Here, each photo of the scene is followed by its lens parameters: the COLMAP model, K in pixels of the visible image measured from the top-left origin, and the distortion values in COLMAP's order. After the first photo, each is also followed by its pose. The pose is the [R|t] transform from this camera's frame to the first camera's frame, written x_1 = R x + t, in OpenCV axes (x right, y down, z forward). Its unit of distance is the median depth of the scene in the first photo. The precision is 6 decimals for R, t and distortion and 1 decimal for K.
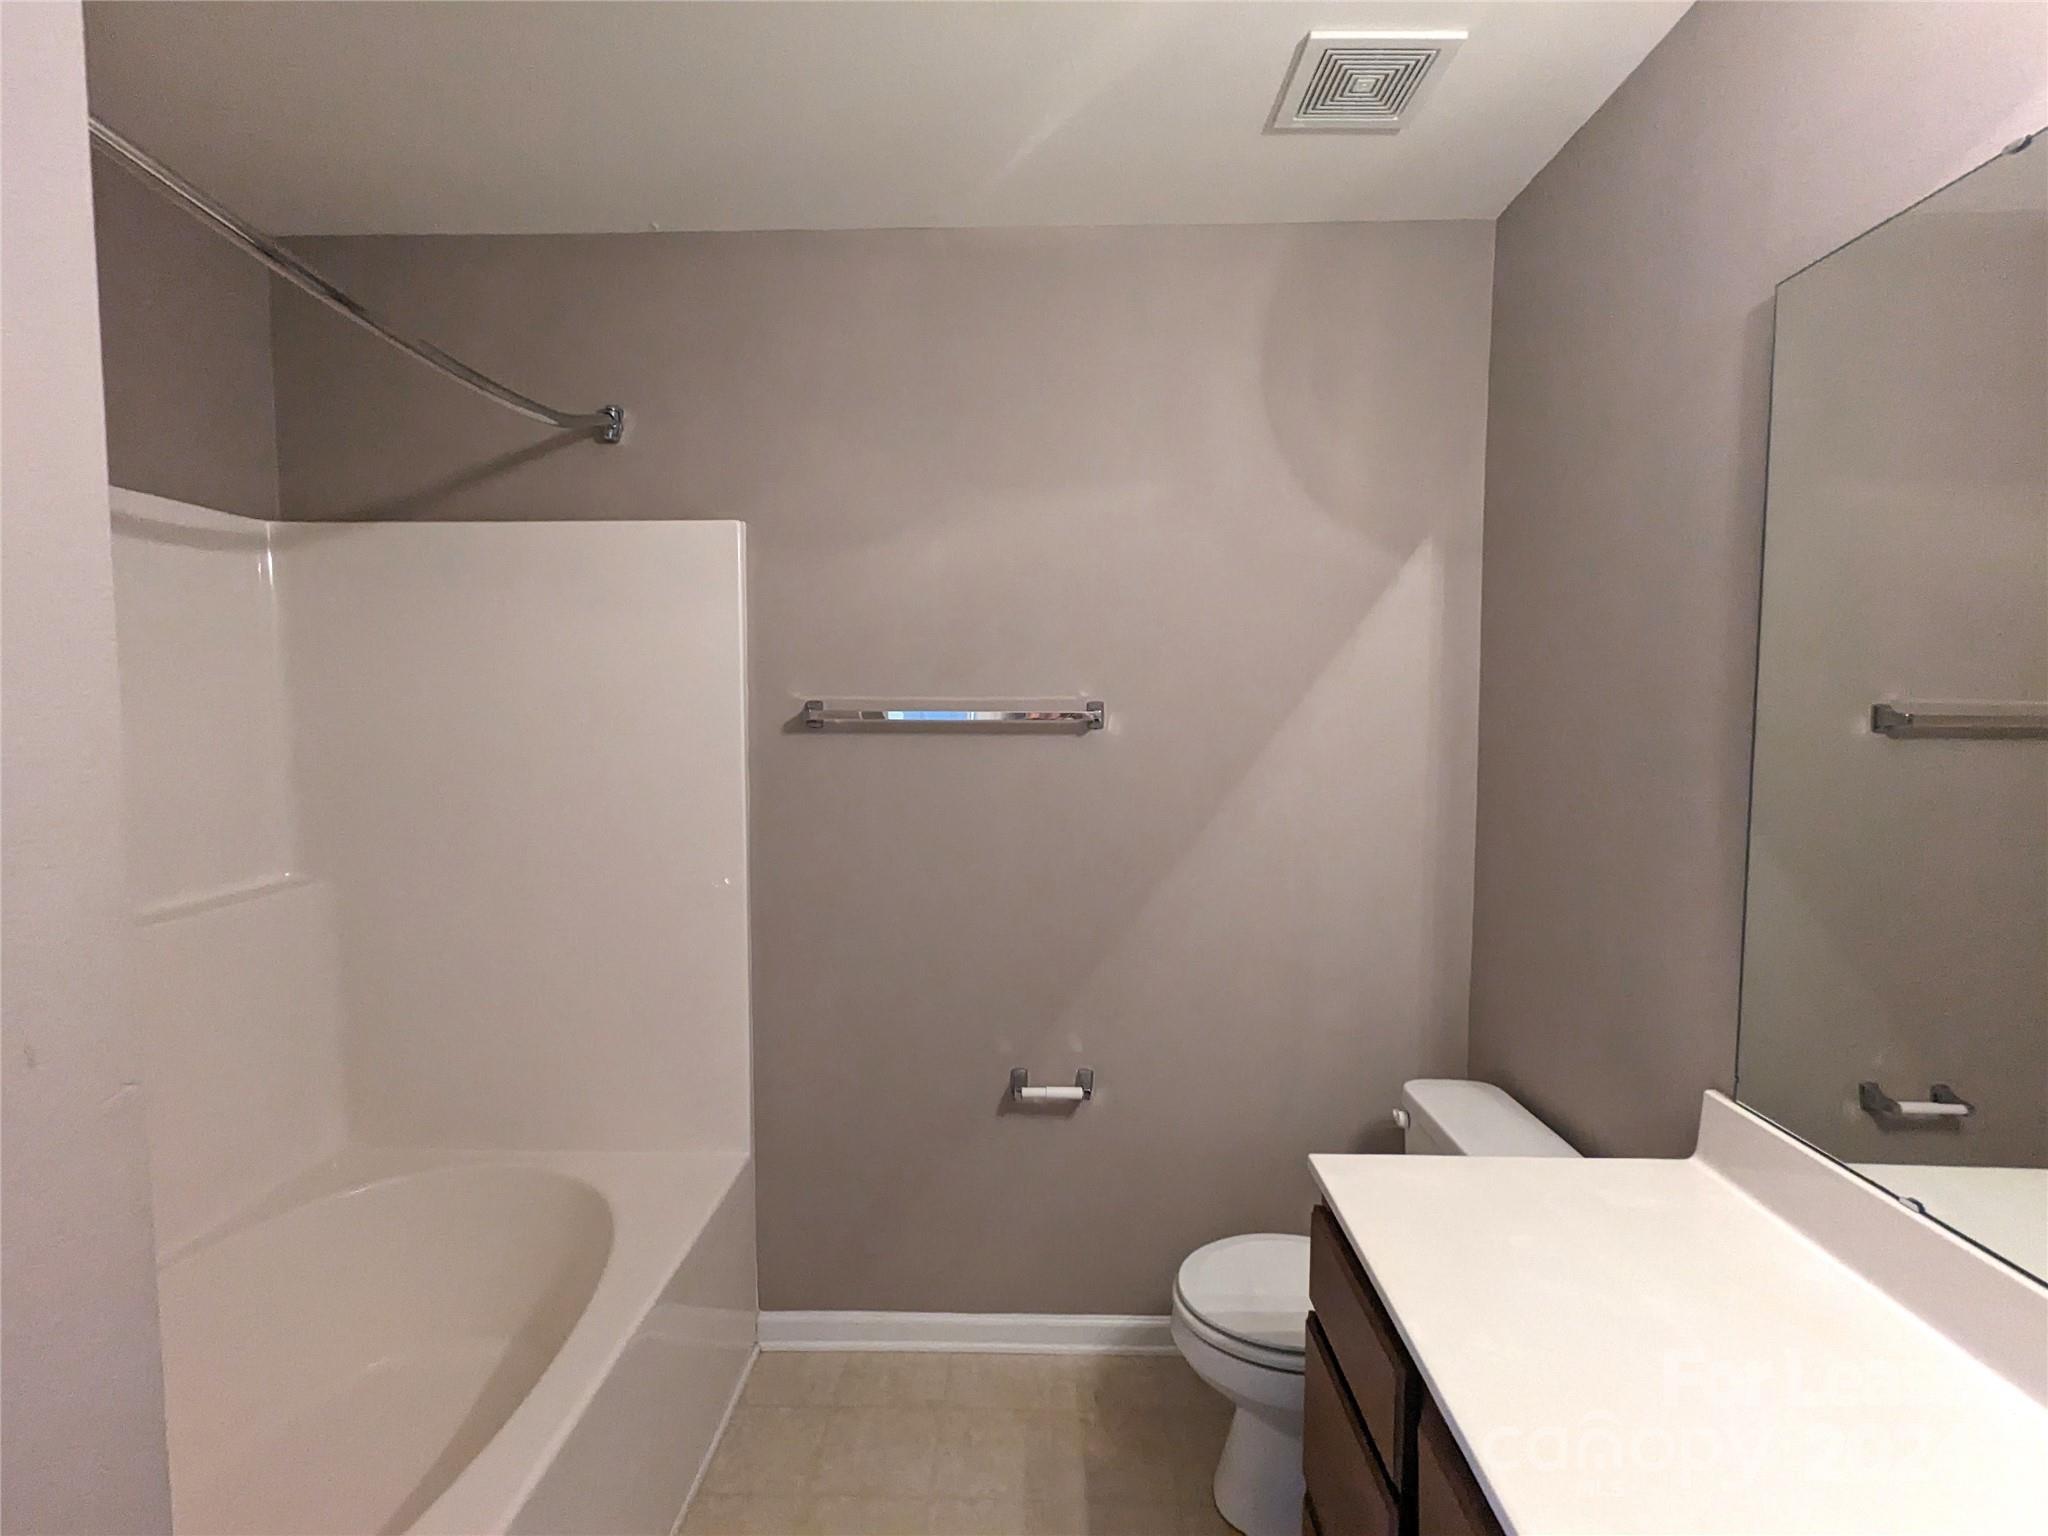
lens RADIAL K [[962.4, 0, 1032.3], [0, 962.4, 763.6], [0, 0, 1]] dist [0.002070, 0.000493]
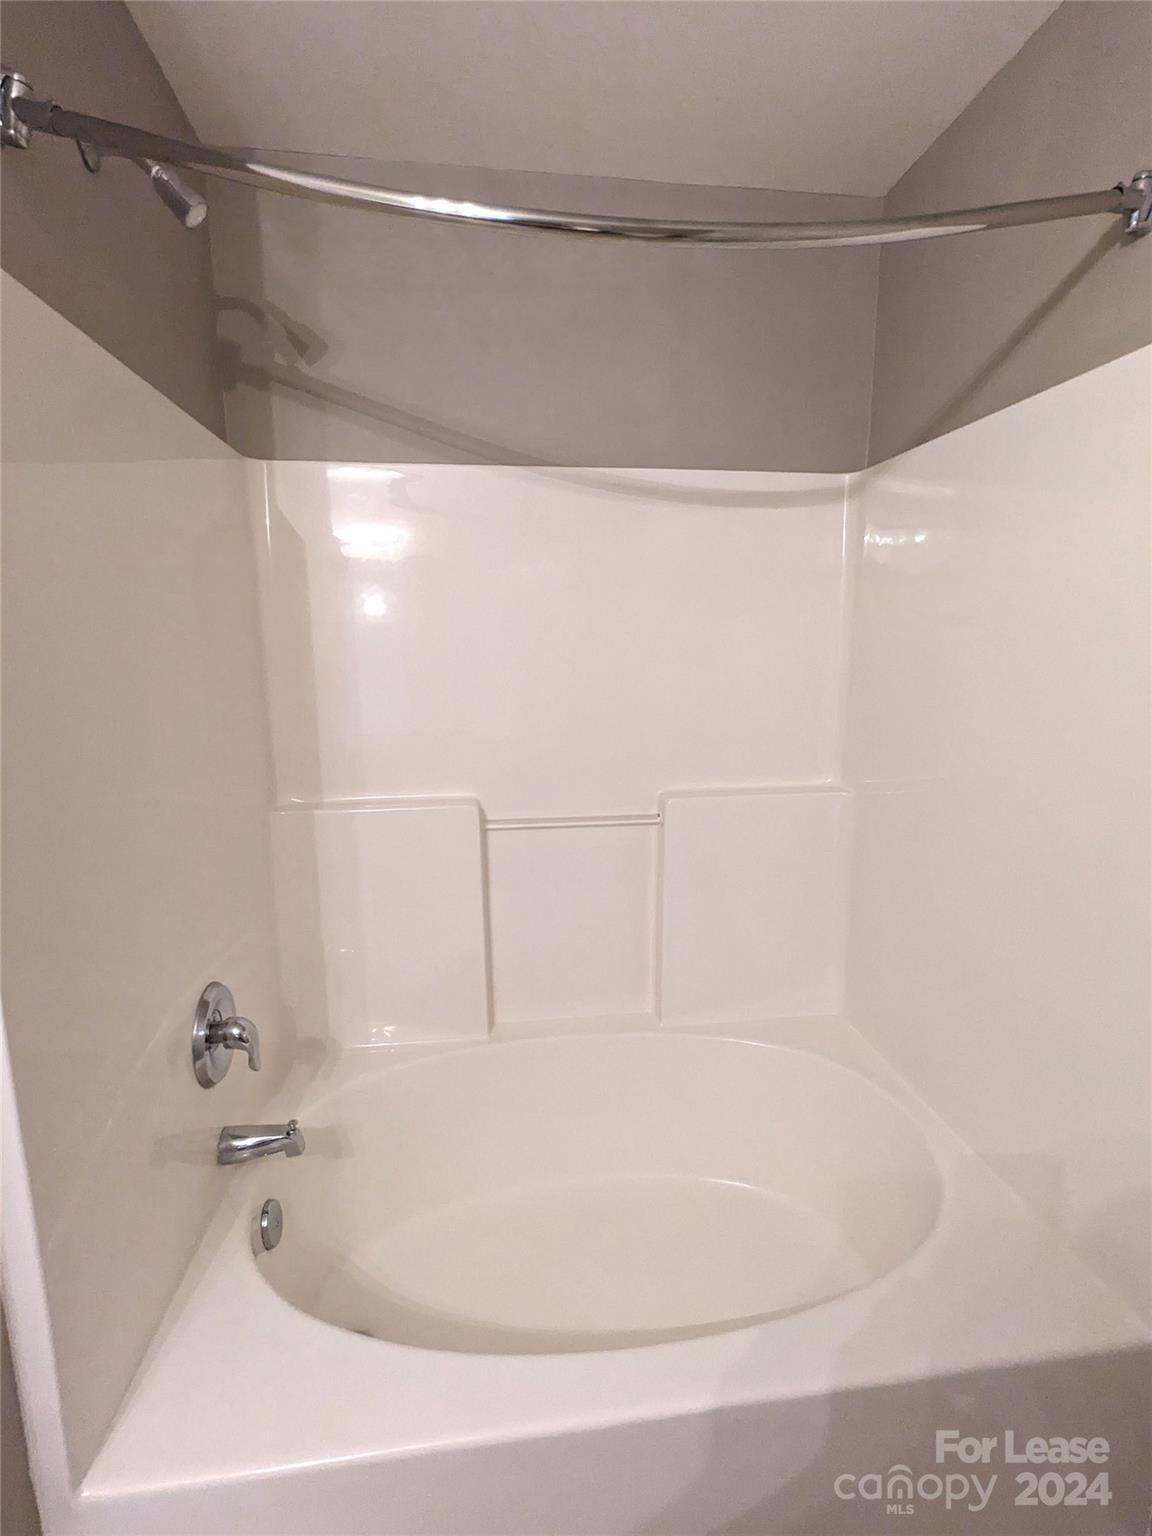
lens RADIAL K [[721.8, 0, 576.0], [0, 721.8, 768.0], [0, 0, 1]] dist [0.002070, 0.000493]
pose [[0.152586, 0.183345, -0.971135, 0.054539], [-0.050174, 0.982811, 0.177666, -0.043556], [0.987016, 0.021616, 0.159162, 0.547601]]
